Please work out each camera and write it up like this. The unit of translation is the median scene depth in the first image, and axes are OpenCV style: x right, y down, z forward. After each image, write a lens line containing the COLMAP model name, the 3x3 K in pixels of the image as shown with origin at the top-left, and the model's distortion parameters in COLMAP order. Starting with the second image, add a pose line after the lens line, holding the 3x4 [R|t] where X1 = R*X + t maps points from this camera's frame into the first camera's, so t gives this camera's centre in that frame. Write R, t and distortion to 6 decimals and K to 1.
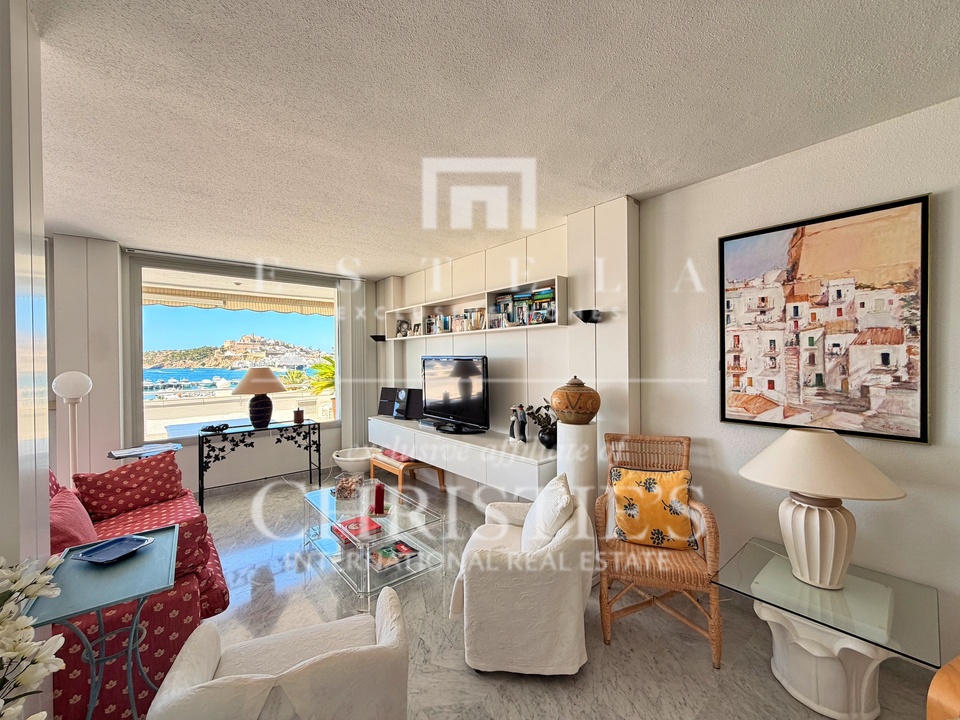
lens RADIAL K [[382.6, 0, 479.4], [0, 382.6, 359.1], [0, 0, 1]] dist [-0.002037, 0.001006]
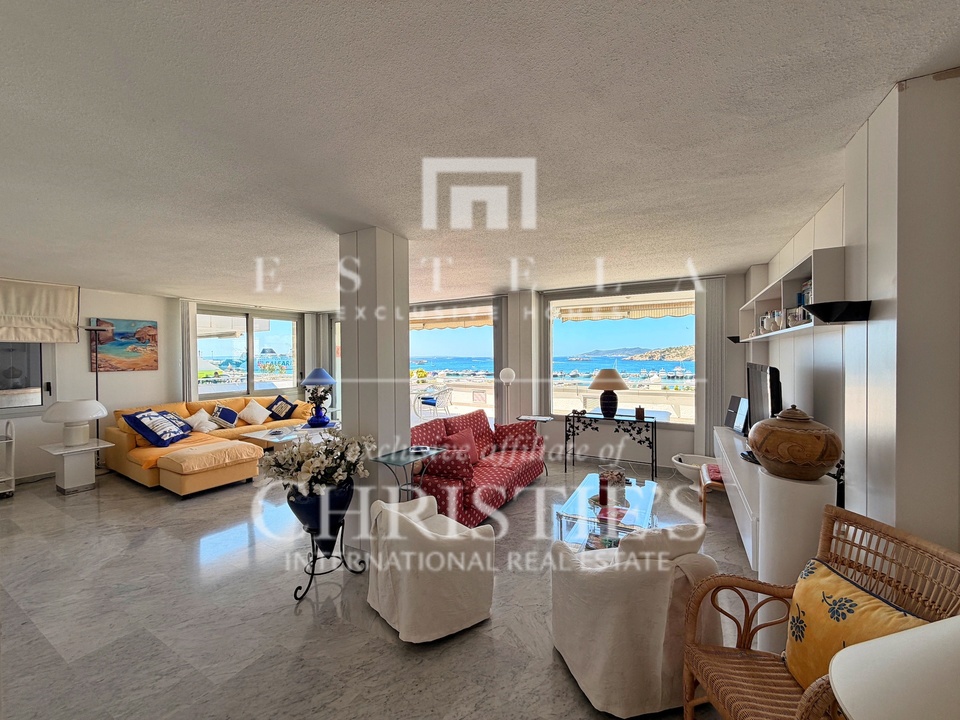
lens RADIAL K [[386.7, 0, 476.7], [0, 386.7, 356.7], [0, 0, 1]] dist [0.016290, -0.000155]
pose [[0.351919, 0.009761, -0.935980, 0.547348], [0.000733, 0.999942, 0.010704, -0.037787], [0.936030, -0.004453, 0.351891, 0.194480]]
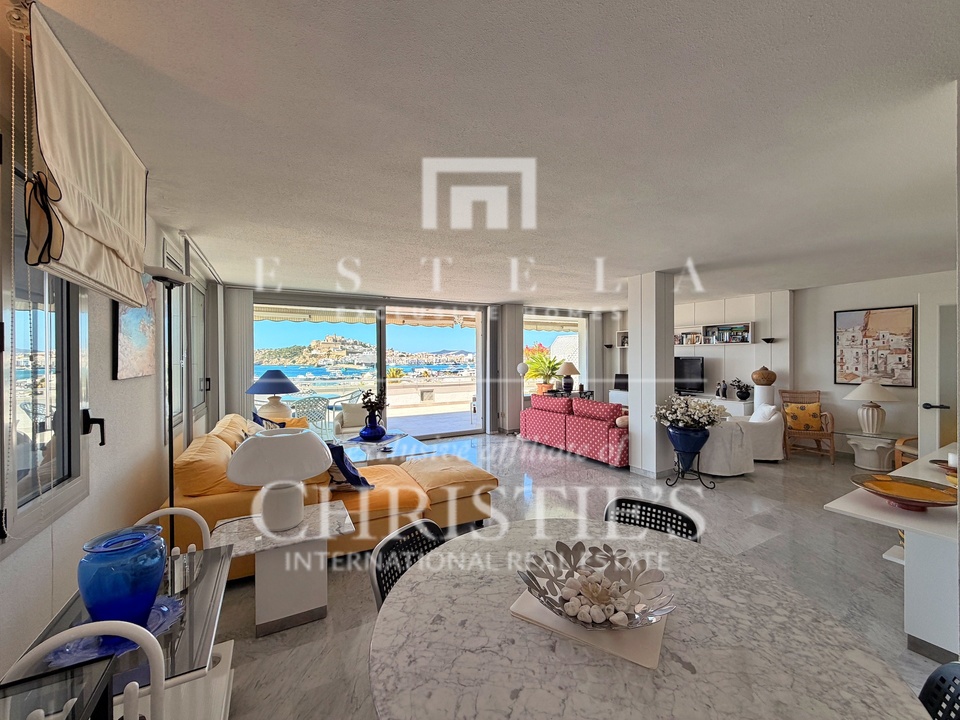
lens RADIAL K [[382.6, 0, 478.5], [0, 382.6, 359.0], [0, 0, 1]] dist [-0.002037, 0.001006]
pose [[0.985513, 0.006187, -0.169488, -0.842549], [-0.005873, 0.999980, 0.002353, 0.004746], [0.169499, -0.001324, 0.985529, -1.264079]]
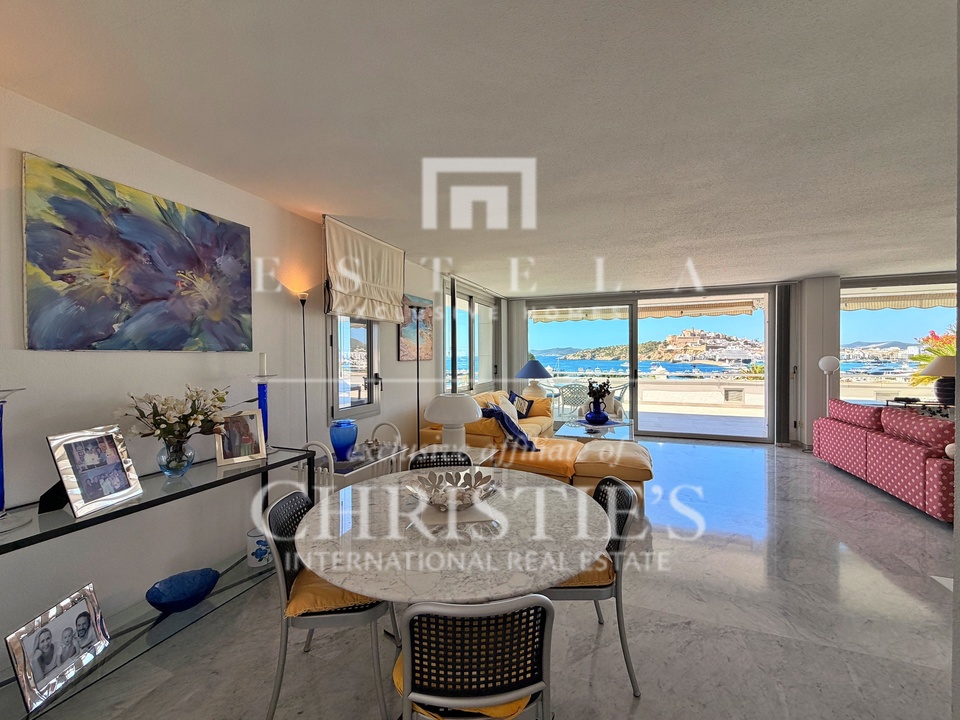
lens RADIAL K [[382.6, 0, 477.6], [0, 382.6, 355.7], [0, 0, 1]] dist [-0.002037, 0.001006]
pose [[0.502743, 0.008488, -0.864394, -0.325413], [-0.001639, 0.999959, 0.008866, 0.016405], [0.864434, -0.003041, 0.502737, -1.147740]]
